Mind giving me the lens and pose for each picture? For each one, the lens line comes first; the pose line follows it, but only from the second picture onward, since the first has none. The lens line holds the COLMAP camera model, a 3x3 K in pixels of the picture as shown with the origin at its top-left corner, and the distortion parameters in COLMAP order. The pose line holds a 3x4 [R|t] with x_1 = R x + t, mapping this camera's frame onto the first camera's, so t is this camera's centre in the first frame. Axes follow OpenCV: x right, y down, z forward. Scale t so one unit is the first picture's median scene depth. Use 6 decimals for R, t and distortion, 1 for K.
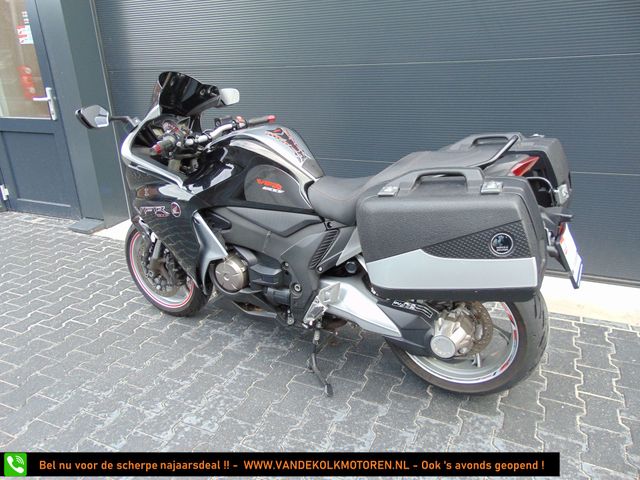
lens RADIAL K [[481.8, 0, 320.0], [0, 481.8, 240.0], [0, 0, 1]] dist [-0.023420, 0.053269]
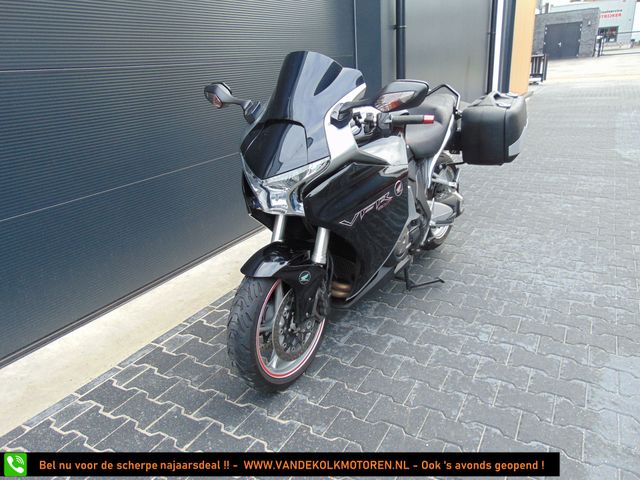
lens RADIAL K [[476.9, 0, 321.0], [0, 476.9, 244.9], [0, 0, 1]] dist [-0.028318, 0.053433]
pose [[0.080426, -0.334501, 0.938957, -1.243853], [0.404560, 0.871884, 0.275954, -0.289912], [-0.910968, 0.357670, 0.205448, 0.981564]]
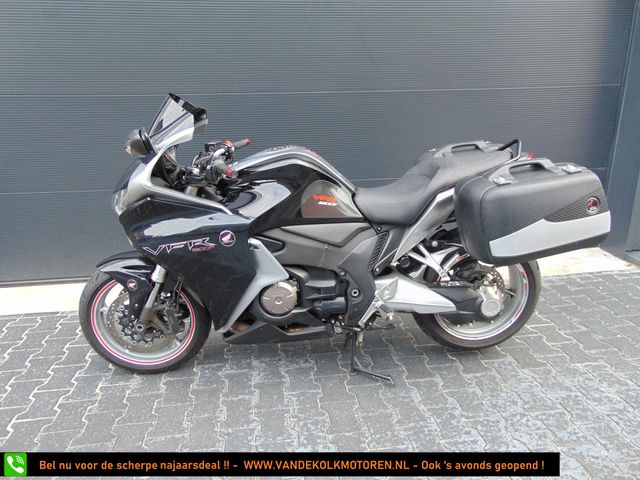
lens RADIAL K [[481.8, 0, 320.0], [0, 481.8, 240.0], [0, 0, 1]] dist [-0.023420, 0.053269]
pose [[0.834563, -0.146064, 0.531197, -0.640342], [0.185311, 0.982456, -0.020996, -0.007081], [-0.518810, 0.115959, 0.846988, 0.123832]]
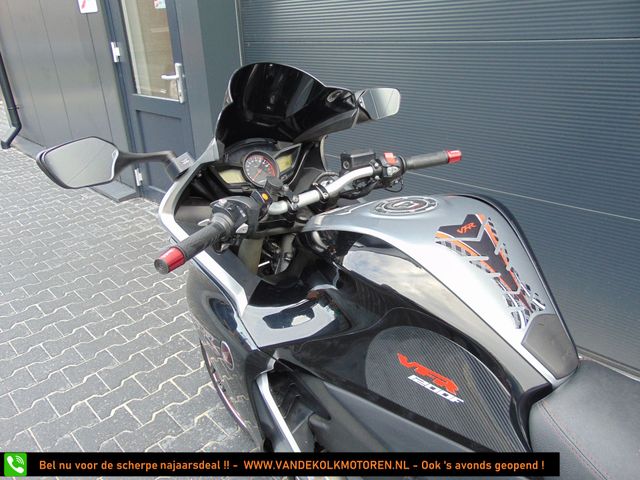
lens RADIAL K [[481.8, 0, 320.0], [0, 481.8, 240.0], [0, 0, 1]] dist [-0.023420, 0.053269]
pose [[0.937836, 0.143563, -0.315996, -0.074174], [-0.121891, 0.988686, 0.087423, -0.232185], [0.324972, -0.043472, 0.944724, 0.572254]]
